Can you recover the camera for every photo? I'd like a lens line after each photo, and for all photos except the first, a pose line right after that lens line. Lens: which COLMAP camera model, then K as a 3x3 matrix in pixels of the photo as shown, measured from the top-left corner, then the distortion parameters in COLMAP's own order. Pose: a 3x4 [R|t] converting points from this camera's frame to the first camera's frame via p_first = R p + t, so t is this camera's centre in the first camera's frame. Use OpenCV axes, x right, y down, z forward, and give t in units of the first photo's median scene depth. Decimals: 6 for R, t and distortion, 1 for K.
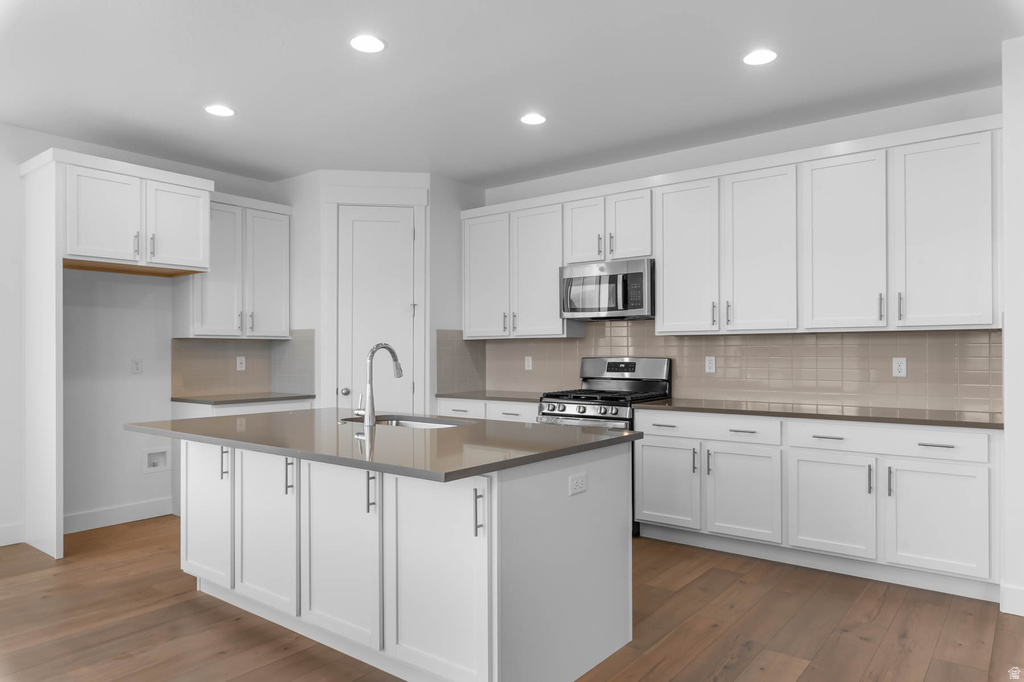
lens RADIAL K [[667.4, 0, 514.0], [0, 667.4, 346.3], [0, 0, 1]] dist [0.002346, -0.000395]
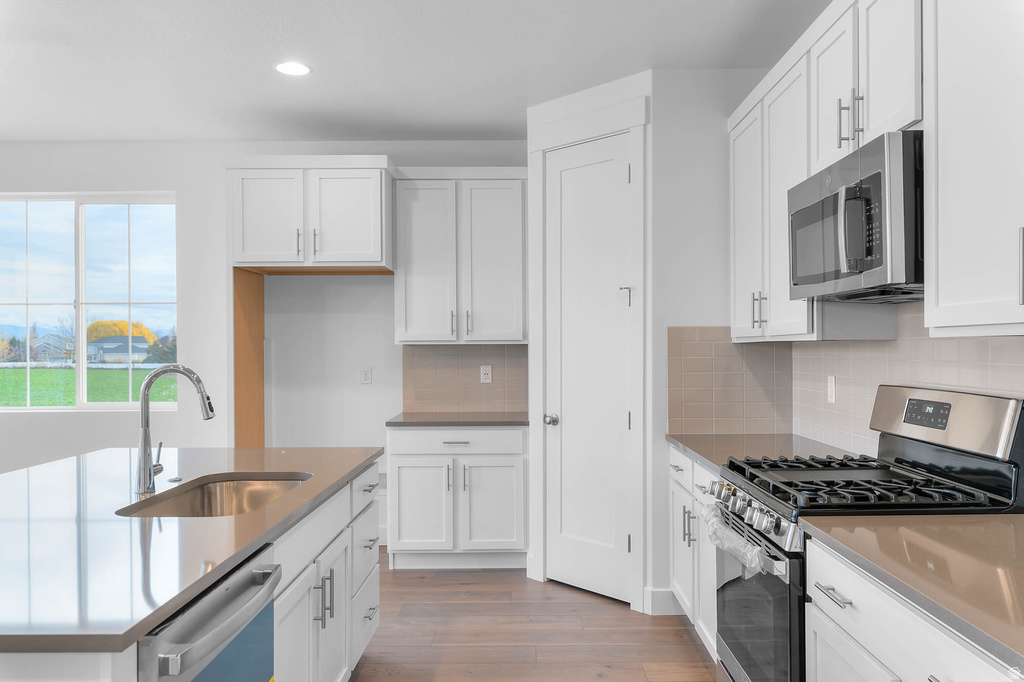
lens RADIAL K [[752.8, 0, 538.2], [0, 752.8, 342.2], [0, 0, 1]] dist [-0.003629, -0.003184]
pose [[0.619887, -0.004871, -0.784676, 0.361081], [0.010176, 0.999947, 0.001831, -0.014740], [0.784625, -0.009119, 0.619904, 0.517858]]
